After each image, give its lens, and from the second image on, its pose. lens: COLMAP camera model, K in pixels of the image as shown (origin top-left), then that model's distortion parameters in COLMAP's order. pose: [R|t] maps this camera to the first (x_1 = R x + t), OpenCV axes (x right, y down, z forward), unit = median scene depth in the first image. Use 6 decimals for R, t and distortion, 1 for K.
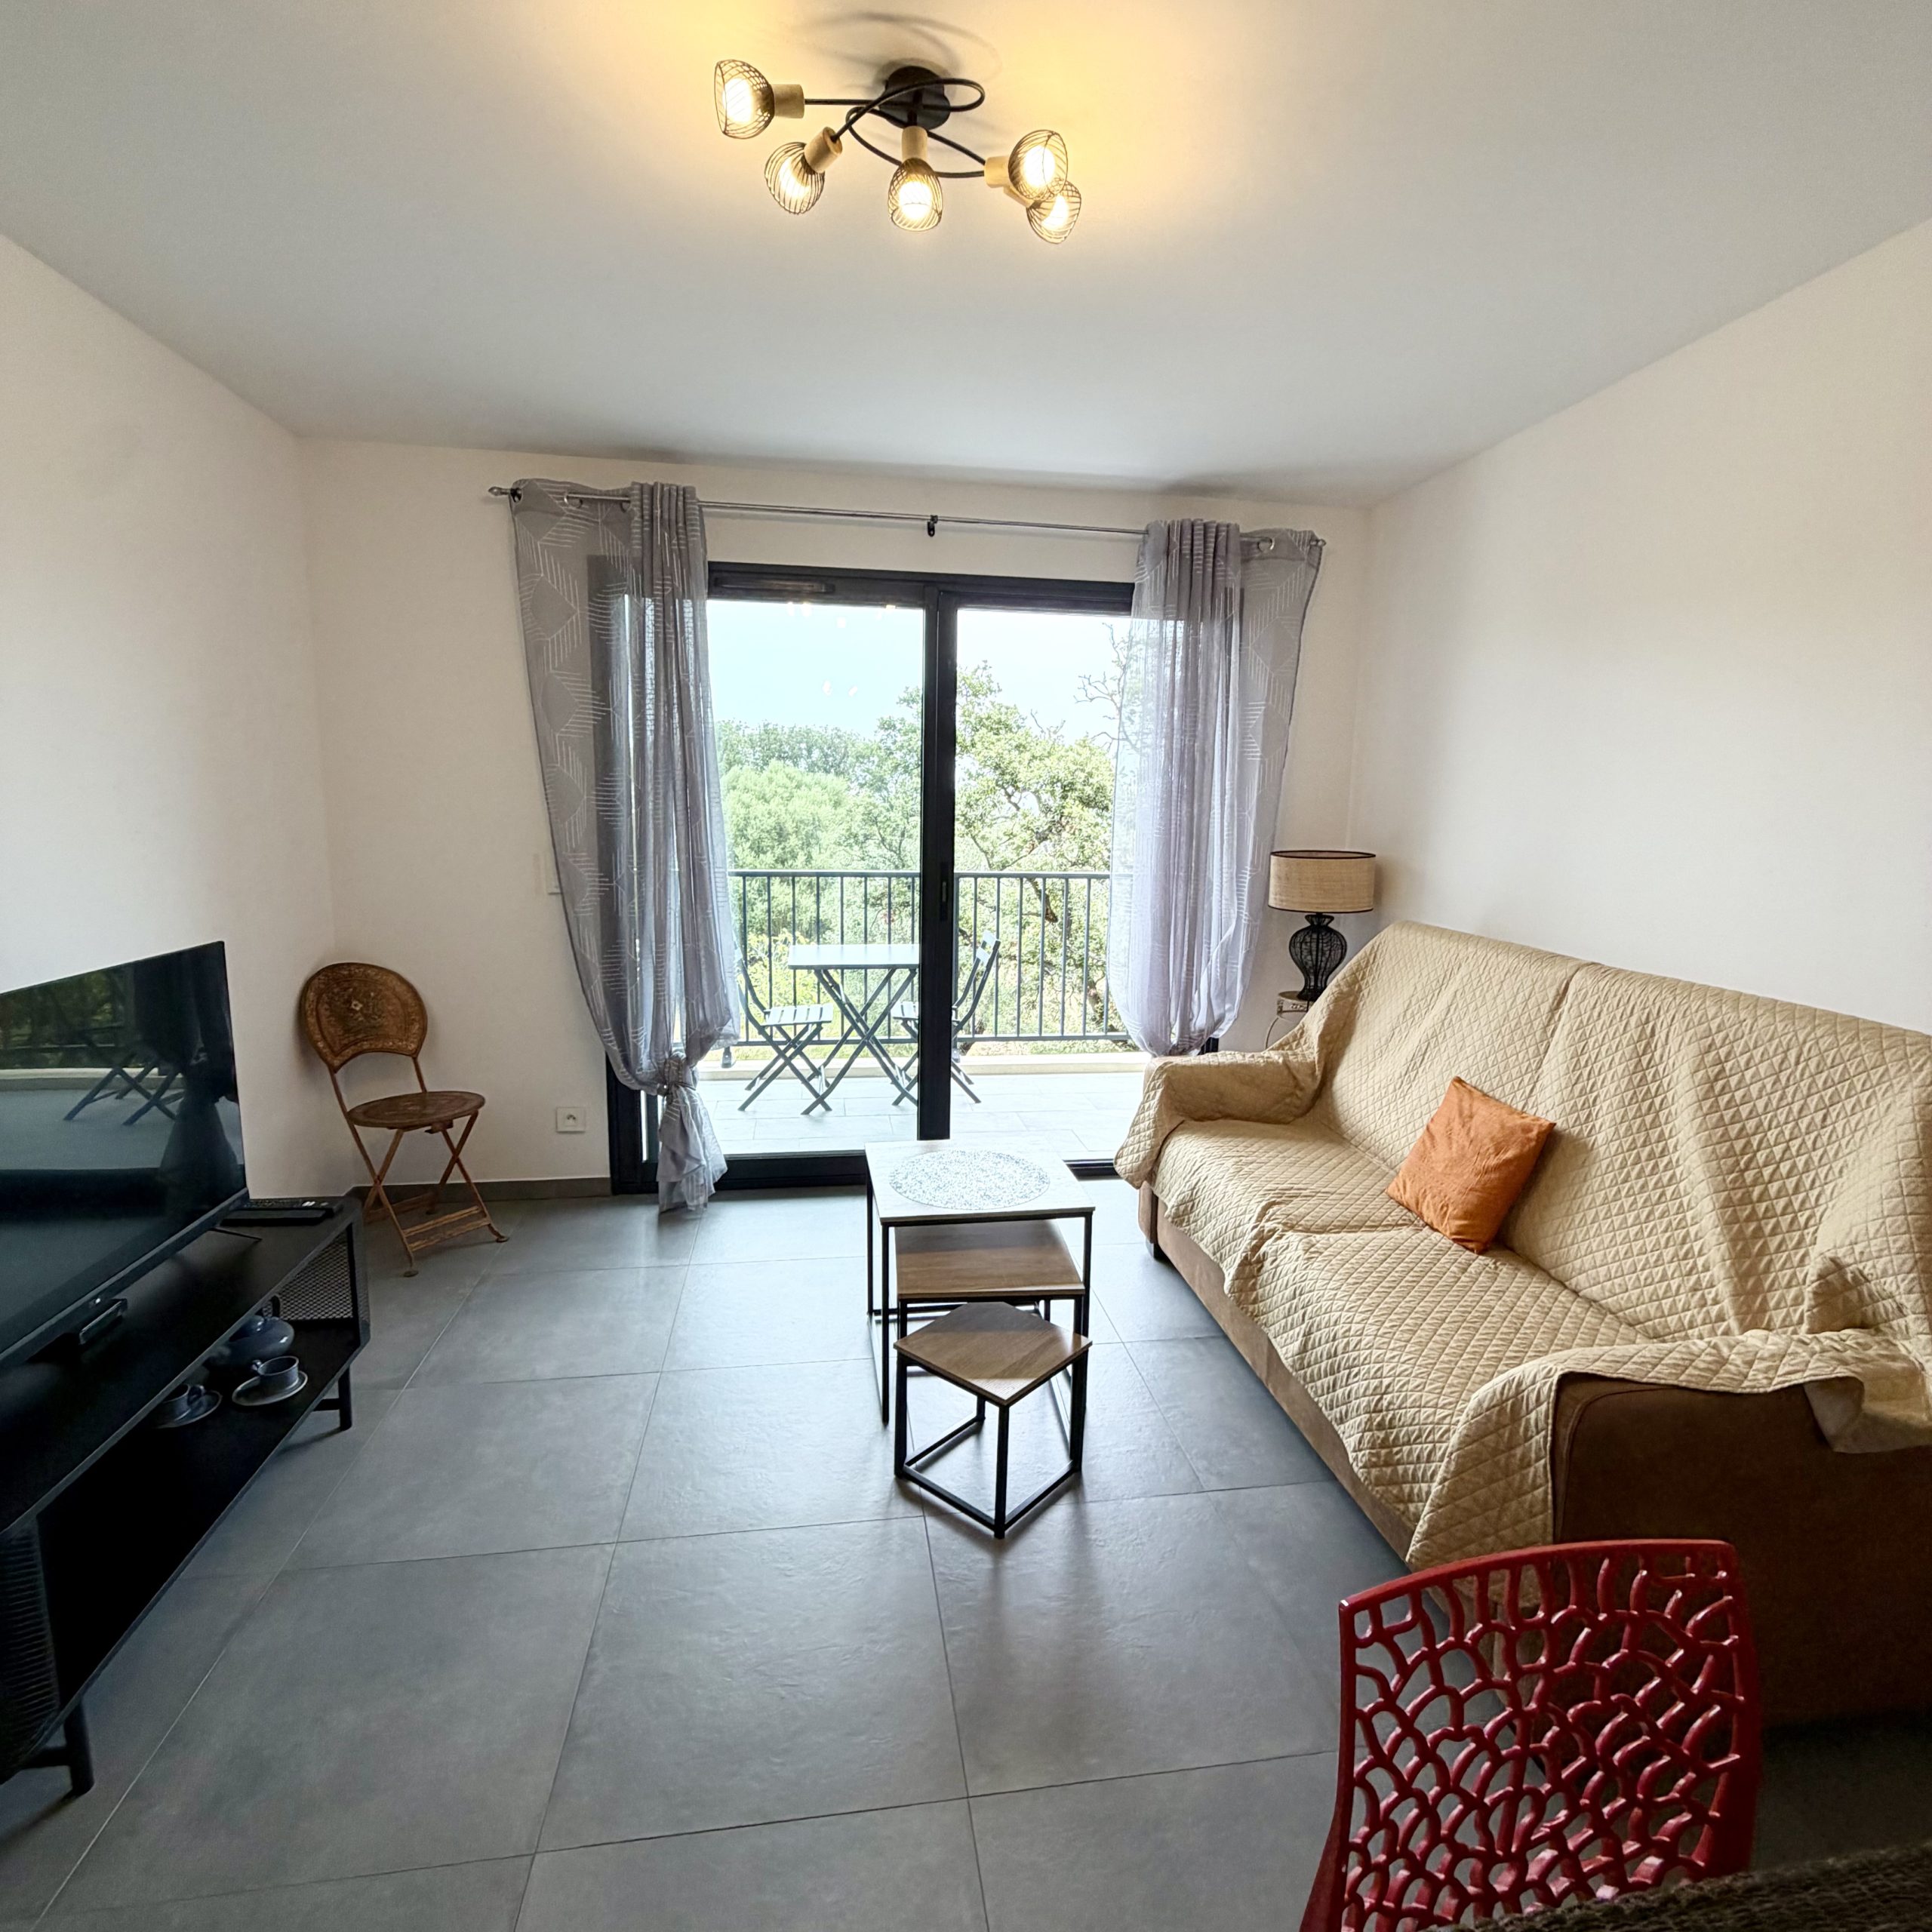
lens RADIAL K [[1025.2, 0, 966.8], [0, 1025.2, 960.7], [0, 0, 1]] dist [-0.002516, 0.000177]
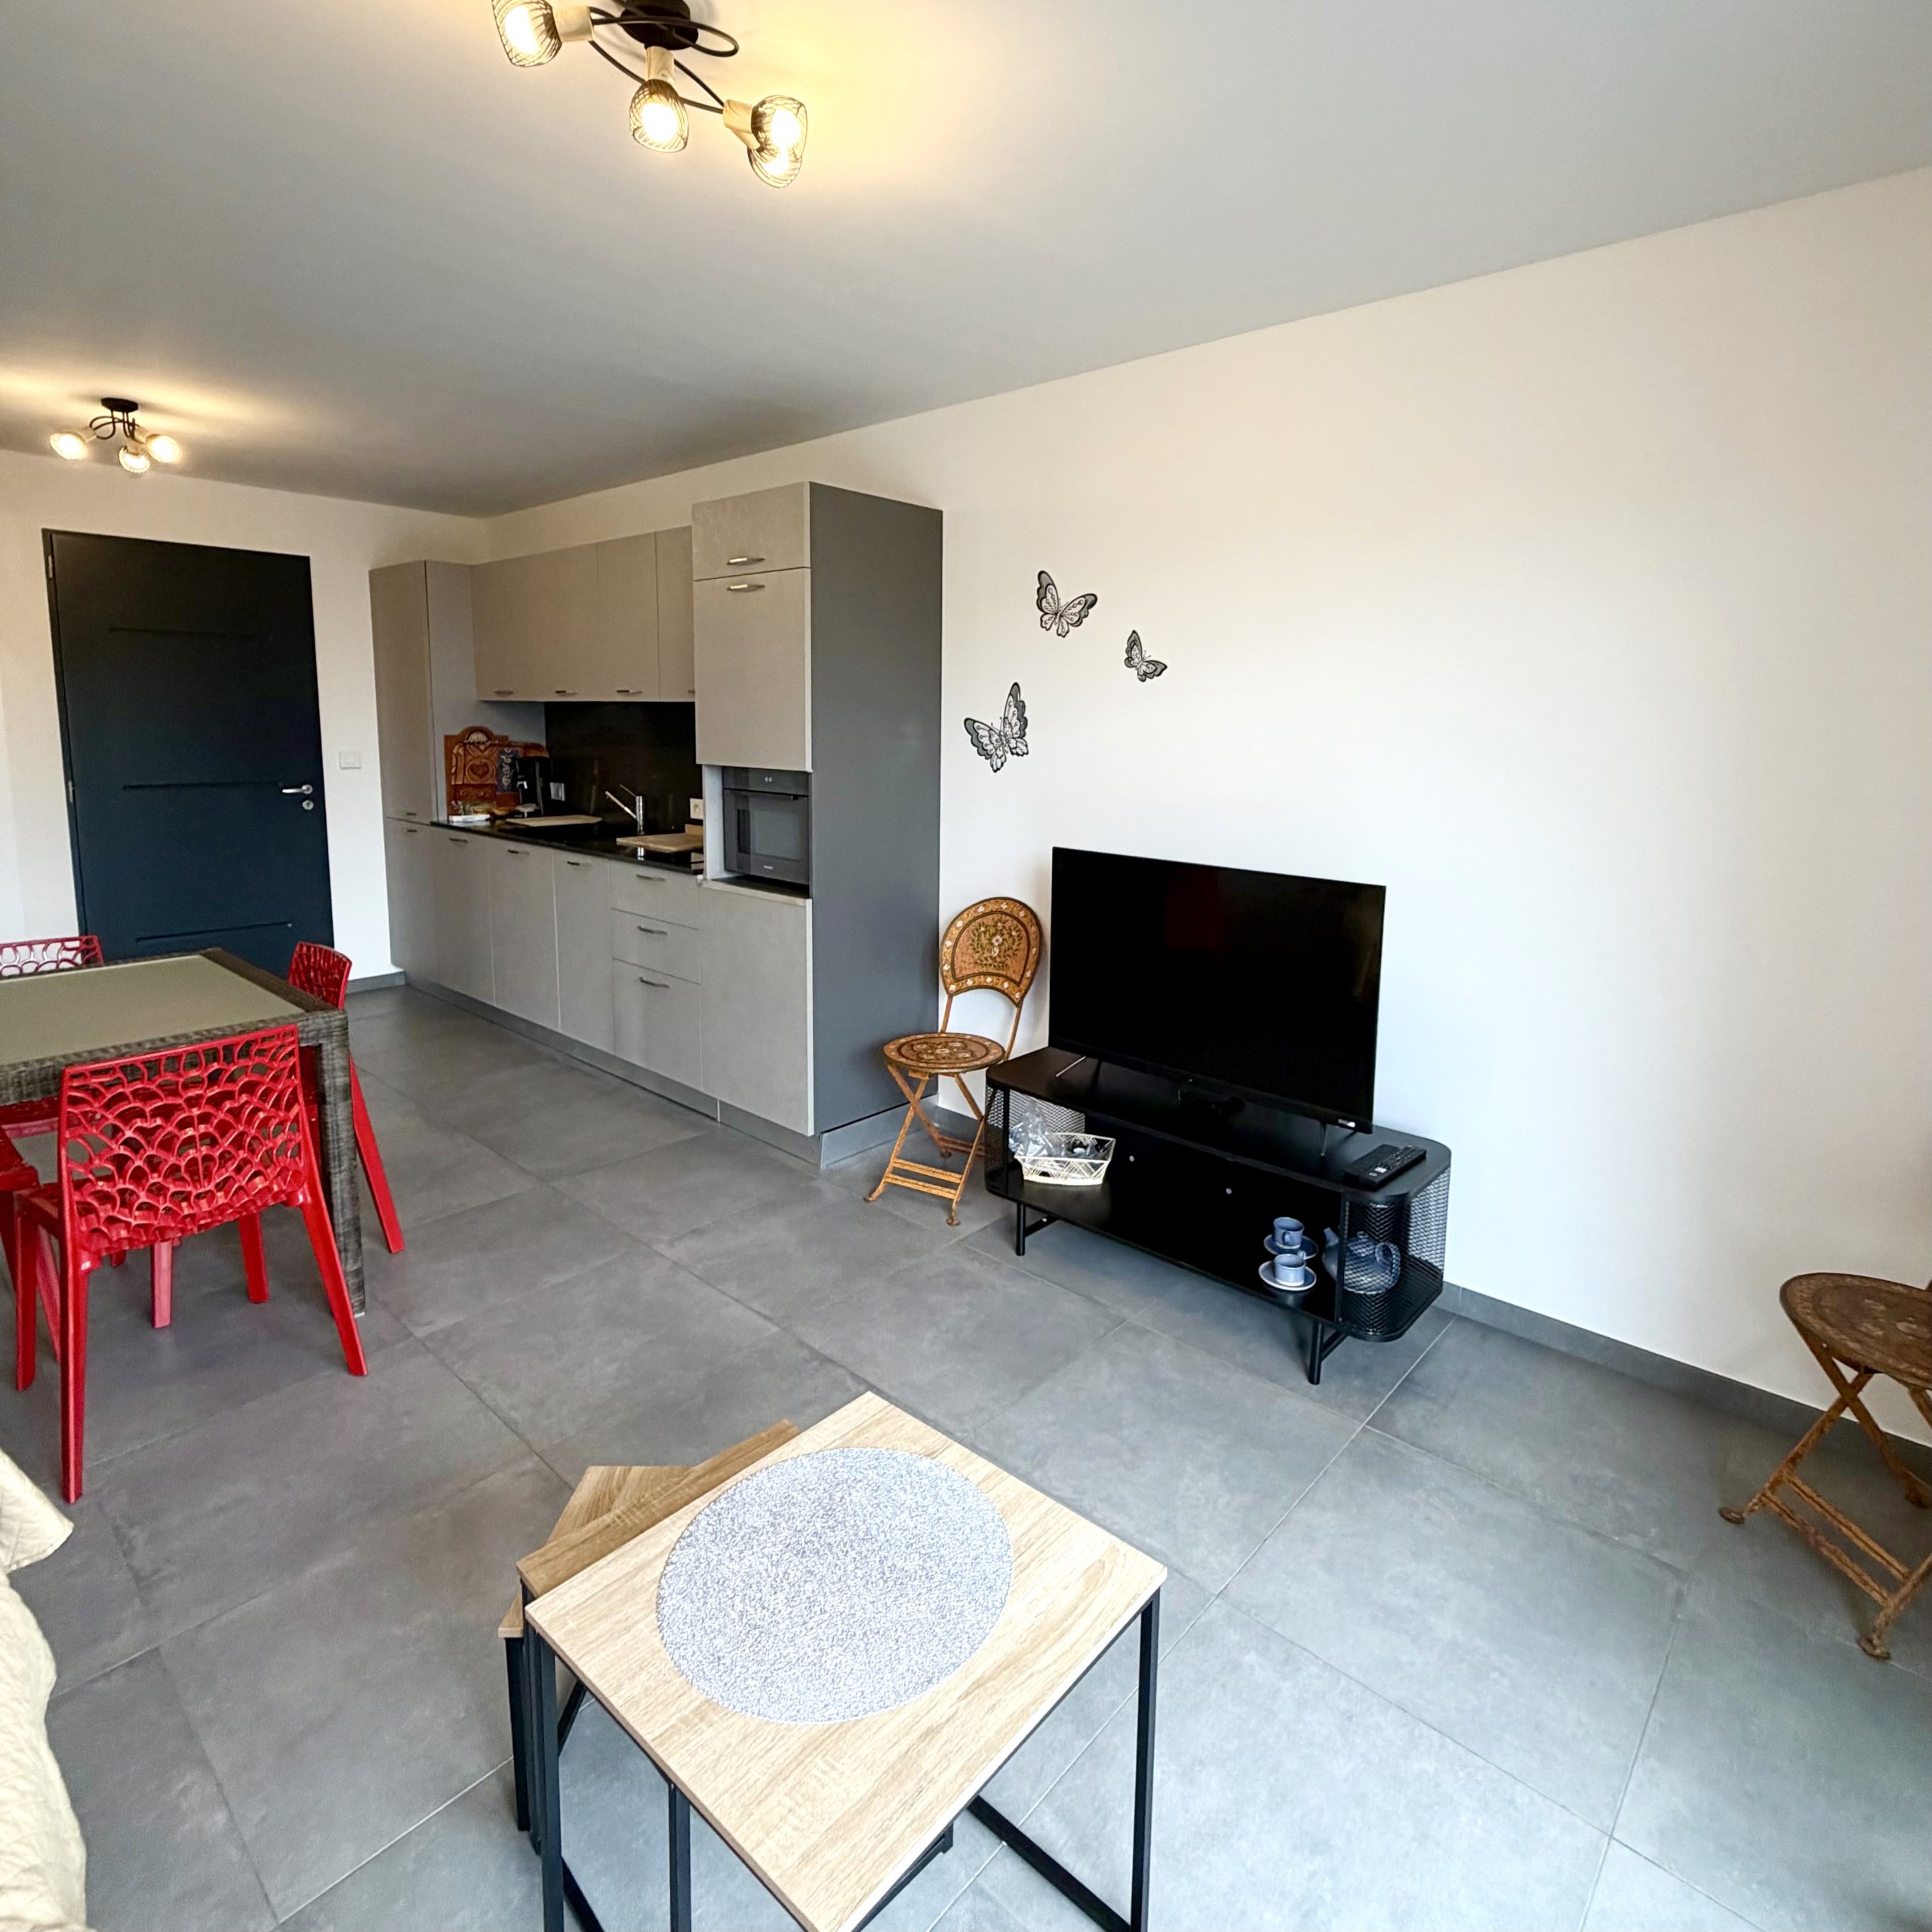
lens RADIAL K [[1082.0, 0, 1014.5], [0, 1082.0, 846.5], [0, 0, 1]] dist [-0.002396, -0.000489]
pose [[-0.759377, 0.052379, -0.648539, 0.173606], [-0.128319, 0.965122, 0.228197, -0.161394], [0.637872, 0.256507, -0.726170, 0.946607]]
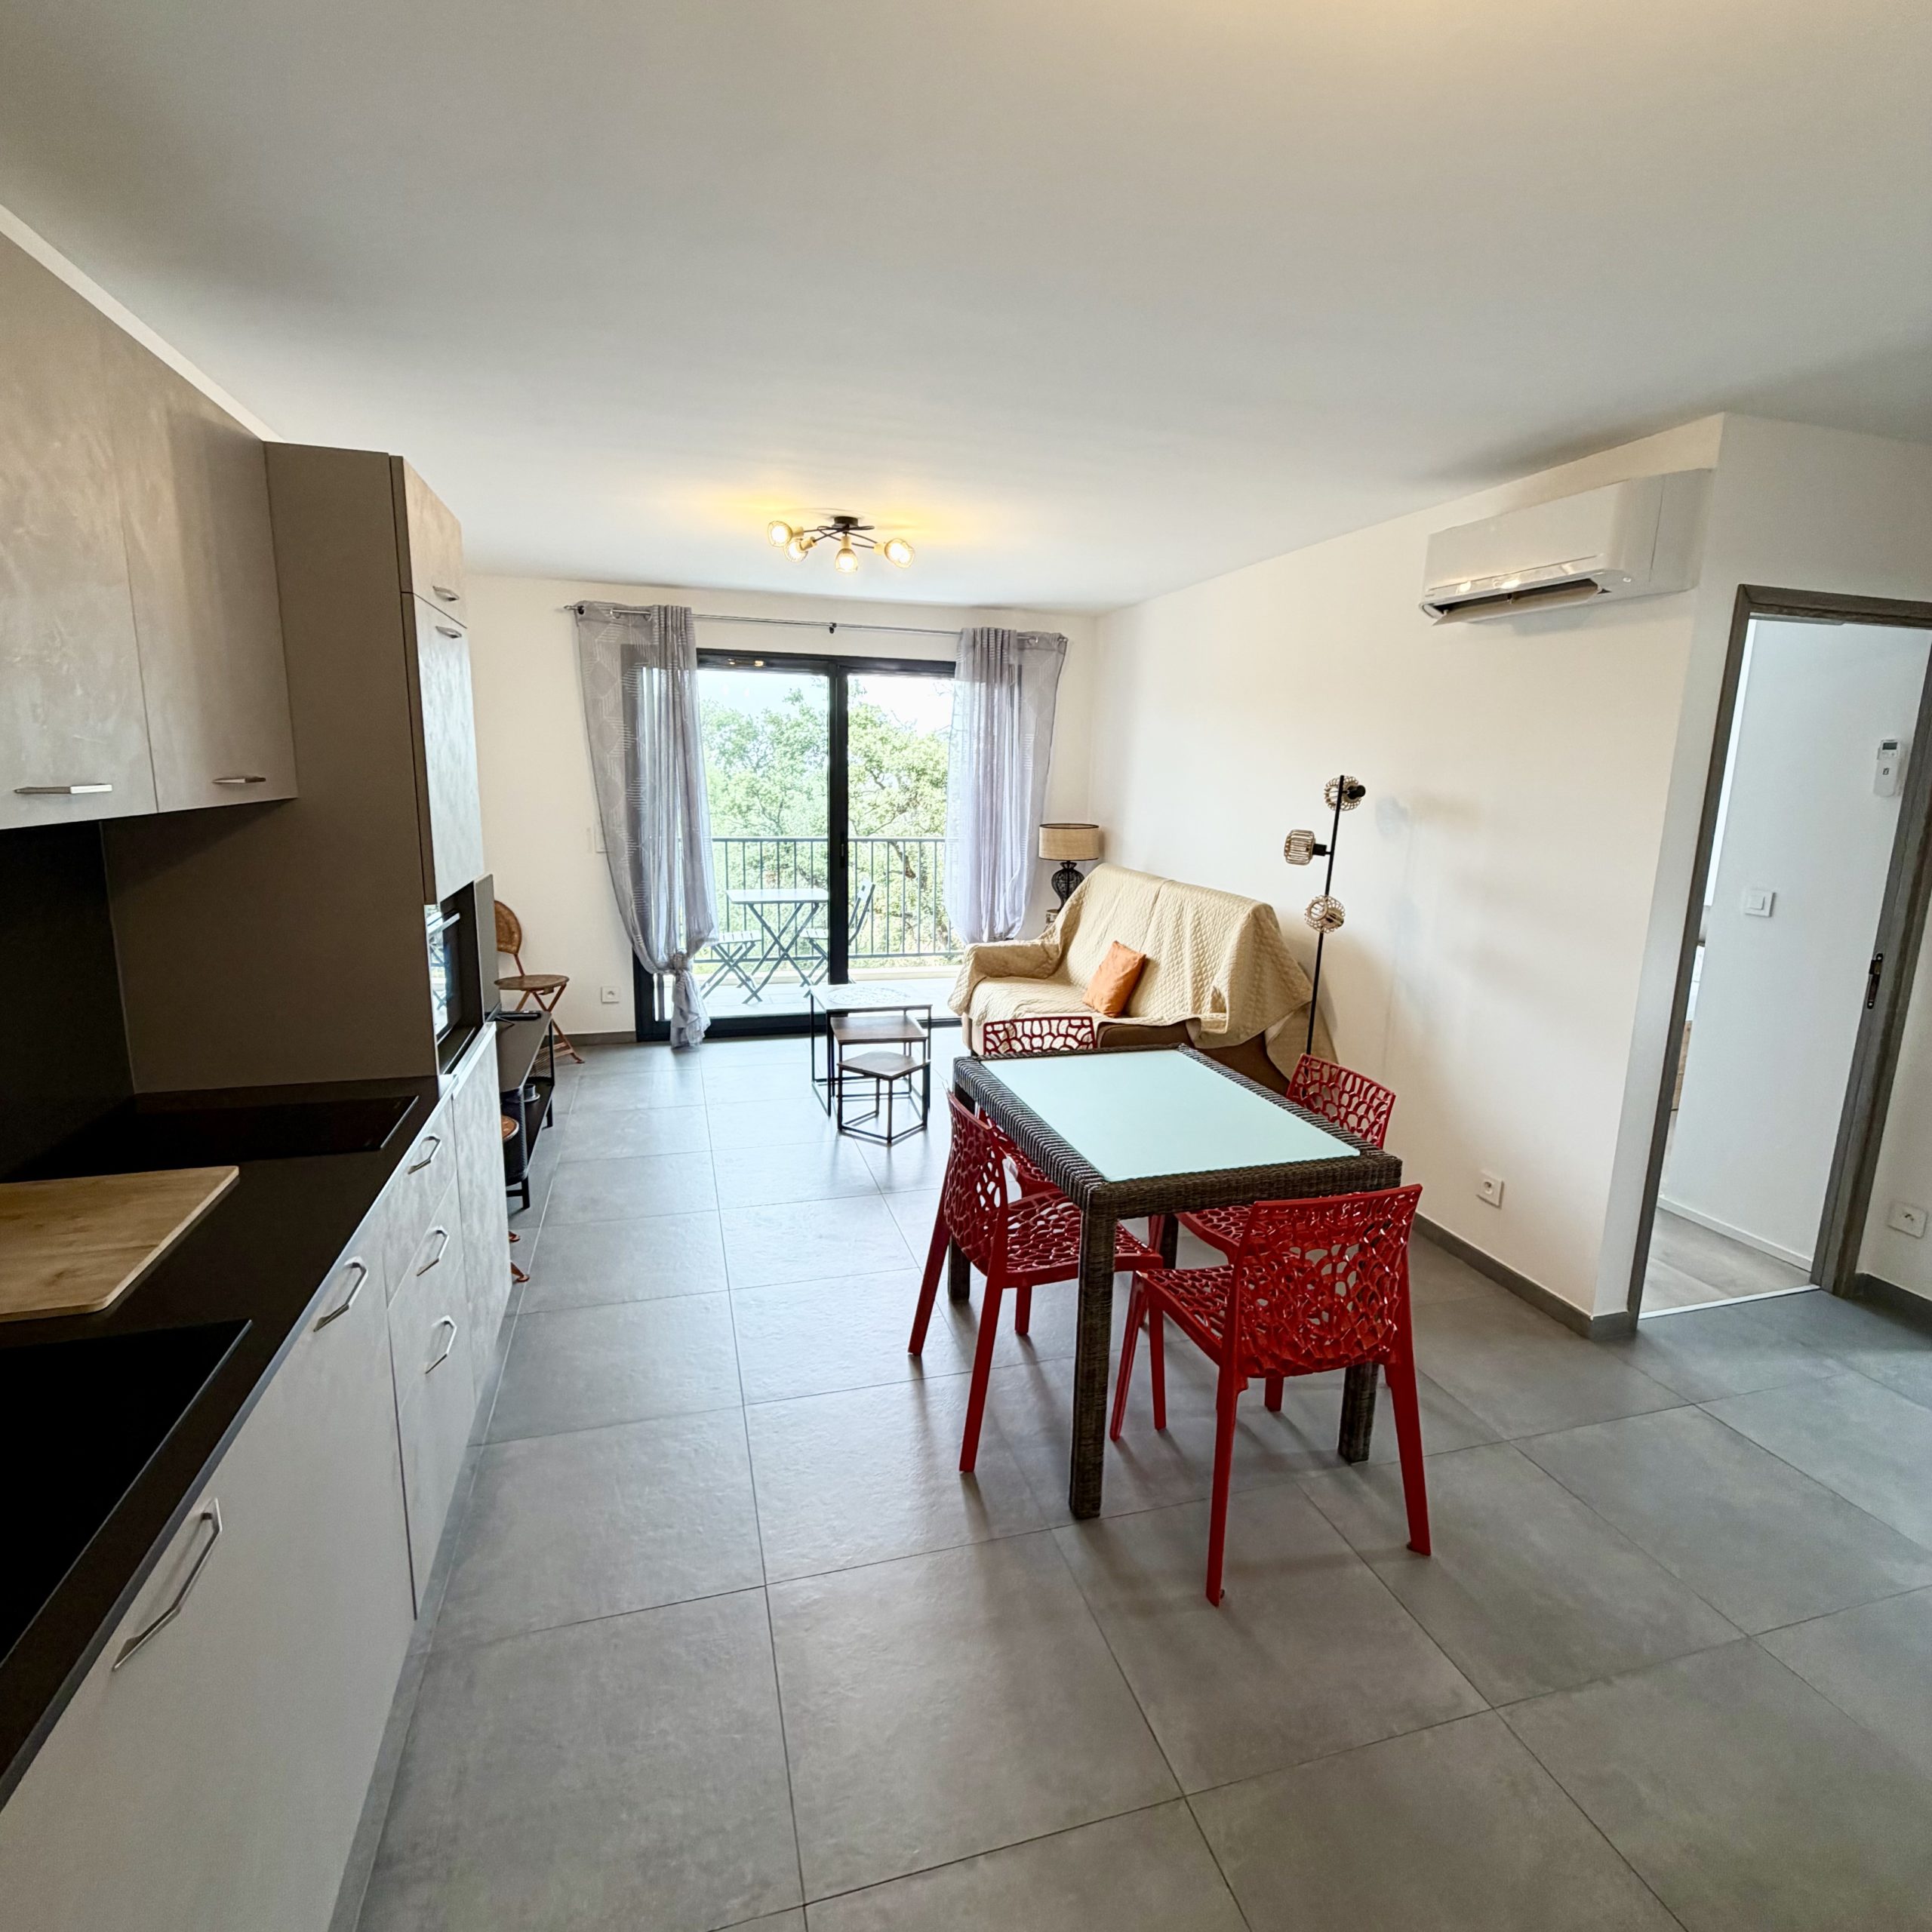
lens RADIAL K [[1025.2, 0, 966.8], [0, 1025.2, 960.7], [0, 0, 1]] dist [-0.002516, 0.000177]
pose [[0.990762, -0.021133, 0.133956, -0.051117], [0.016720, 0.999282, 0.033985, 0.059140], [-0.134578, -0.031431, 0.990404, -0.671193]]
